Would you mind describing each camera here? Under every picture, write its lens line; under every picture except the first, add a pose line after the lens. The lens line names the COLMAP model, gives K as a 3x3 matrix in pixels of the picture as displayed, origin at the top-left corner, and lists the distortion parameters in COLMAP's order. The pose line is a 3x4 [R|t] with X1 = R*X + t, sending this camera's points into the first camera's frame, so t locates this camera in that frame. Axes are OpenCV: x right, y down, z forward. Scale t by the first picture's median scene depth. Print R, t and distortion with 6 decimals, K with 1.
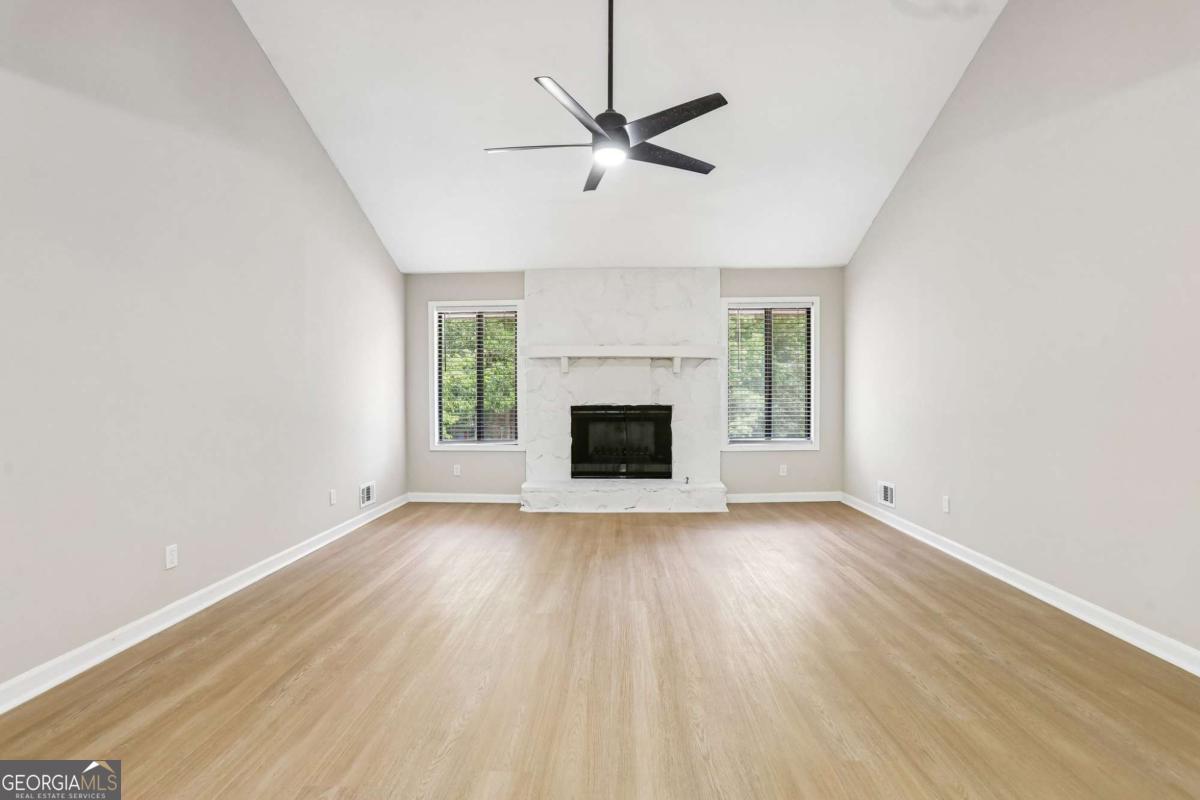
lens RADIAL K [[549.8, 0, 599.8], [0, 549.8, 401.8], [0, 0, 1]] dist [-0.070485, 0.032070]
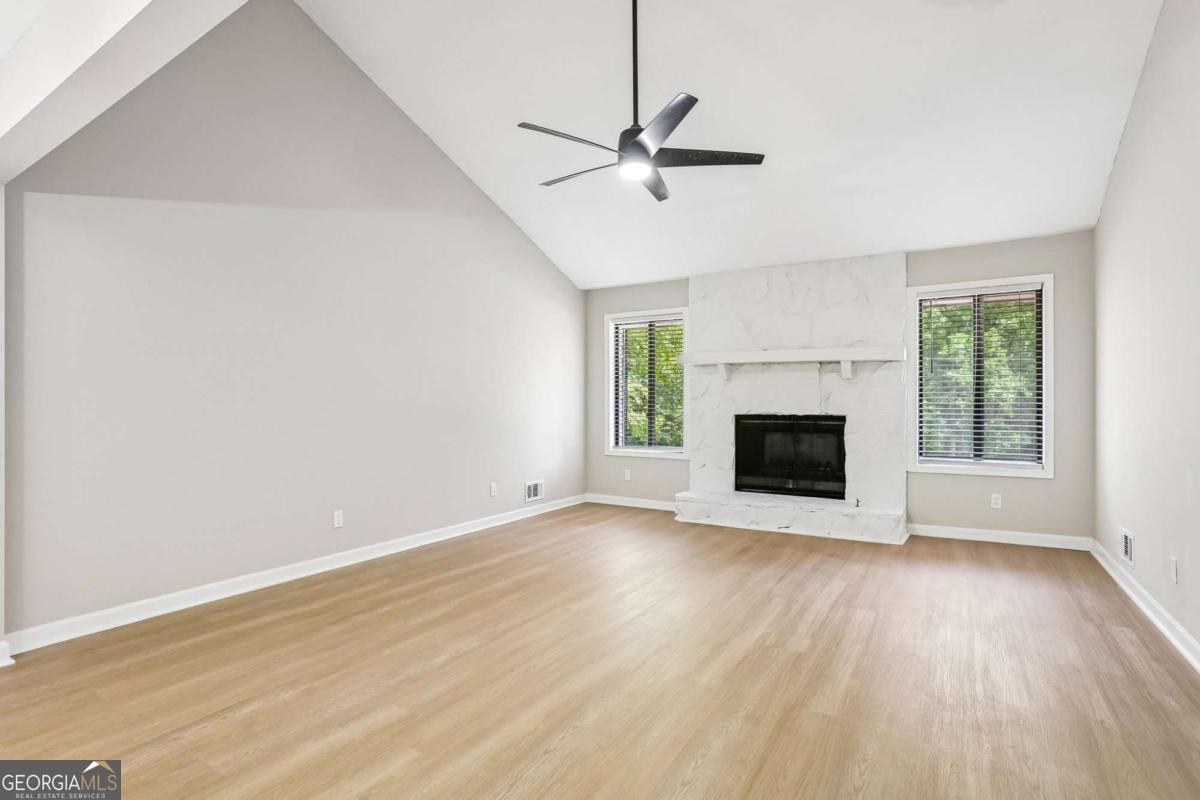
lens RADIAL K [[575.6, 0, 600.0], [0, 575.6, 400.0], [0, 0, 1]] dist [-0.074498, 0.040420]
pose [[0.869386, 0.002621, -0.494127, 0.239423], [-0.009345, 0.999894, -0.011138, -0.004670], [0.494045, 0.014301, 0.869319, 0.022196]]
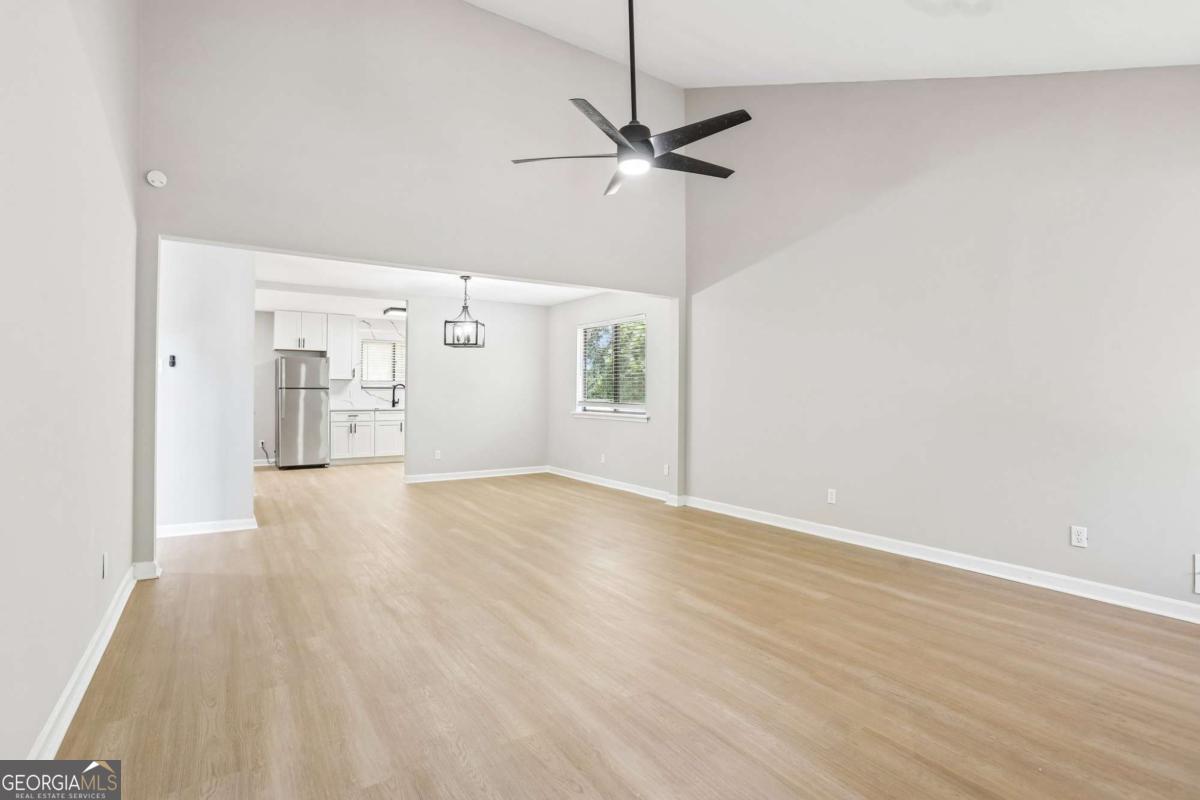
lens RADIAL K [[549.8, 0, 599.8], [0, 549.8, 401.8], [0, 0, 1]] dist [-0.070485, 0.032070]
pose [[-0.799564, 0.014931, -0.600396, 0.335690], [-0.004435, 0.999517, 0.030762, -0.018461], [0.600565, 0.027259, -0.799111, 0.869232]]
